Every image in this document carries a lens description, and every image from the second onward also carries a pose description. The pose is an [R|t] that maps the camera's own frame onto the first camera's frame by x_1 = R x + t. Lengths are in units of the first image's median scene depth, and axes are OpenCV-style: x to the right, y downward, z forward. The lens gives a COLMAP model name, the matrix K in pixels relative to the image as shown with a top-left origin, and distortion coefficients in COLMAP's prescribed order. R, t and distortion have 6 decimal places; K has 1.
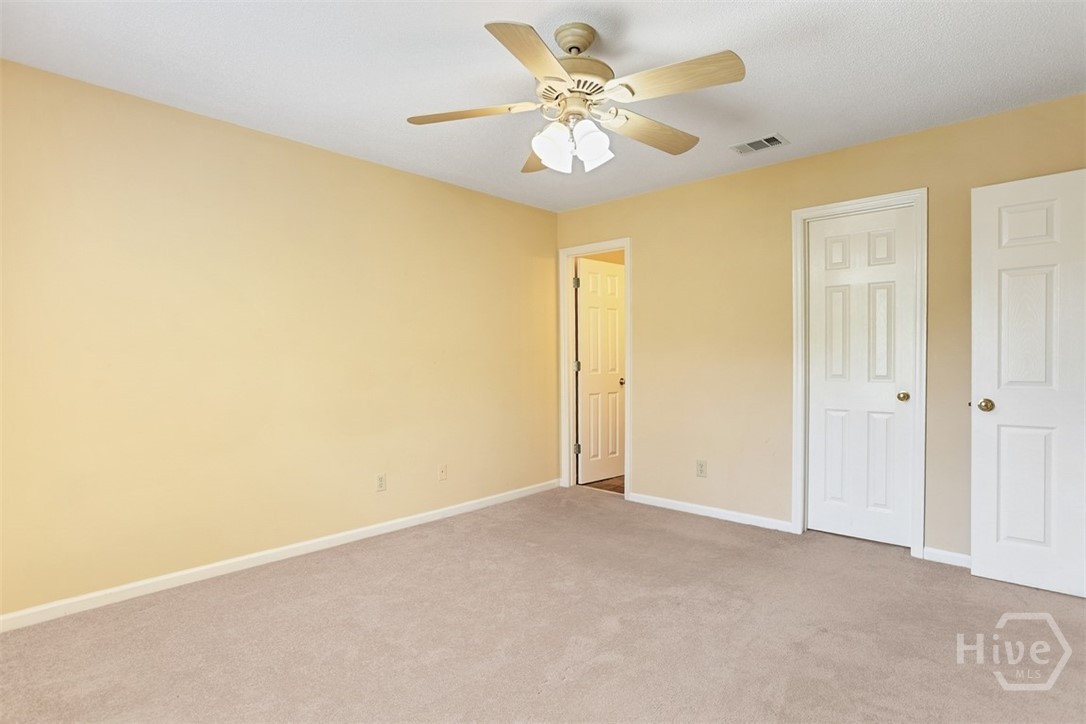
lens RADIAL K [[559.3, 0, 542.2], [0, 559.3, 366.4], [0, 0, 1]] dist [-0.002484, 0.000385]
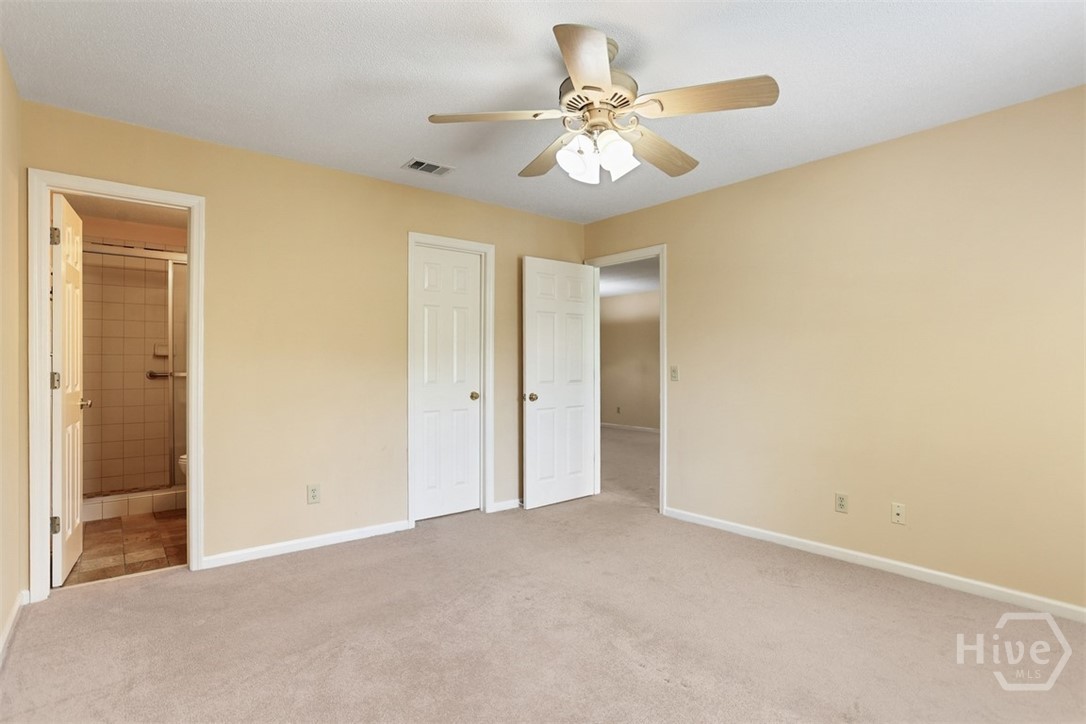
lens RADIAL K [[559.3, 0, 543.7], [0, 559.3, 367.1], [0, 0, 1]] dist [-0.002484, 0.000385]
pose [[0.145441, -0.006933, 0.989343, -0.595889], [0.006893, 0.999958, 0.005994, -0.019871], [-0.989343, 0.005948, 0.145483, 0.596012]]
